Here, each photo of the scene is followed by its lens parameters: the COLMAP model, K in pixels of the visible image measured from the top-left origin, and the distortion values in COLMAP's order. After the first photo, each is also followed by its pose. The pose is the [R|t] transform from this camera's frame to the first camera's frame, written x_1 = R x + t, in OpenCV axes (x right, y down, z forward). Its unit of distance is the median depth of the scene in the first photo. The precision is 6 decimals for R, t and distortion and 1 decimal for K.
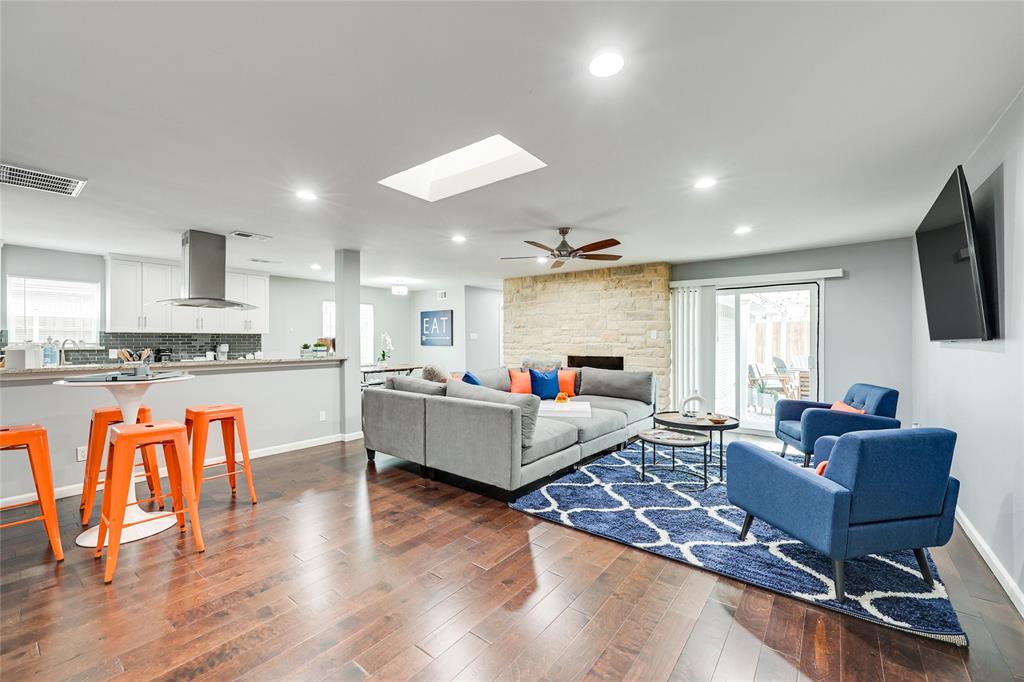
lens RADIAL K [[413.9, 0, 513.5], [0, 413.9, 342.2], [0, 0, 1]] dist [0.002245, -0.000204]
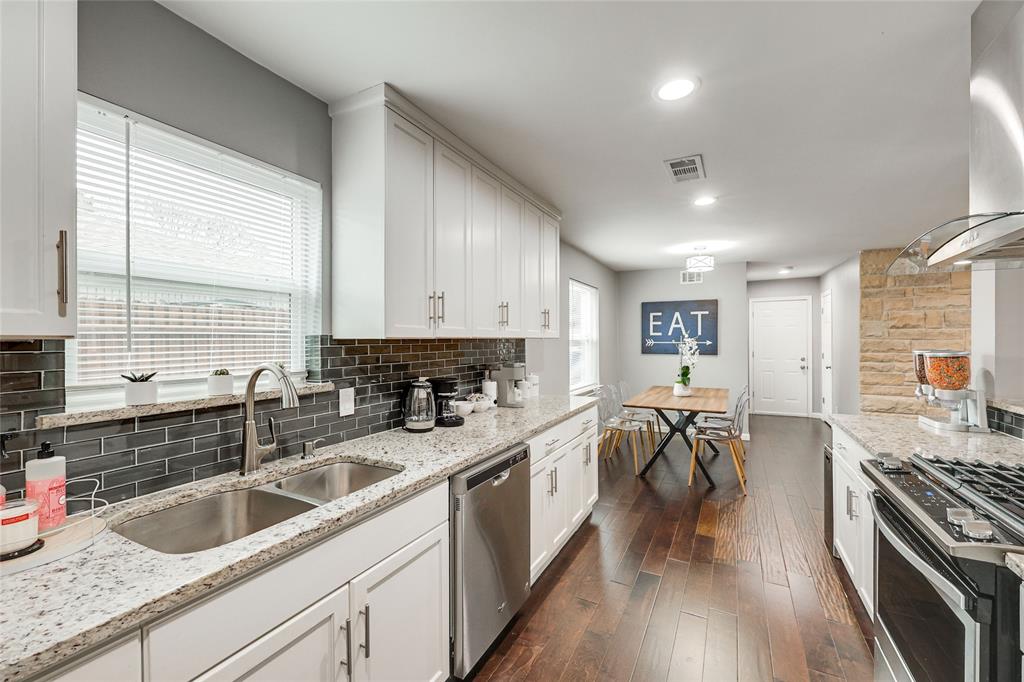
lens RADIAL K [[413.9, 0, 510.5], [0, 413.9, 340.9], [0, 0, 1]] dist [0.002245, -0.000204]
pose [[0.980343, -0.002689, 0.197284, -0.589176], [0.002774, 0.999996, -0.000151, -0.013636], [-0.197283, 0.000695, 0.980346, 0.421759]]
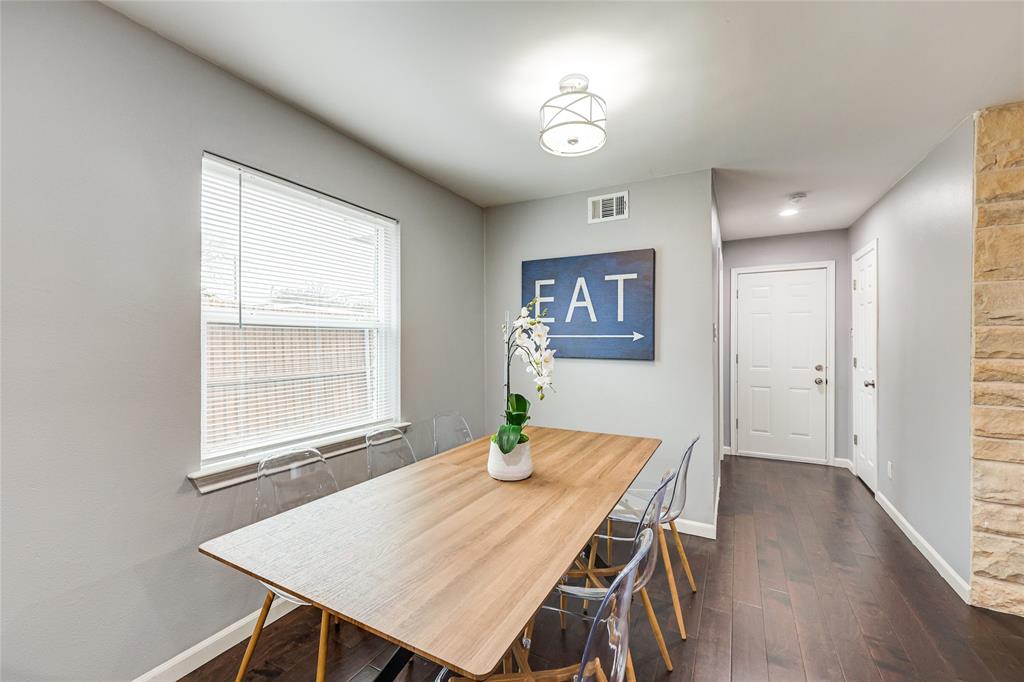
lens RADIAL K [[413.9, 0, 509.3], [0, 413.9, 342.2], [0, 0, 1]] dist [0.002245, -0.000204]
pose [[0.981418, 0.001842, 0.191873, -0.319049], [-0.002495, 0.999992, 0.003165, -0.006137], [-0.191866, -0.003585, 0.981415, 0.695680]]
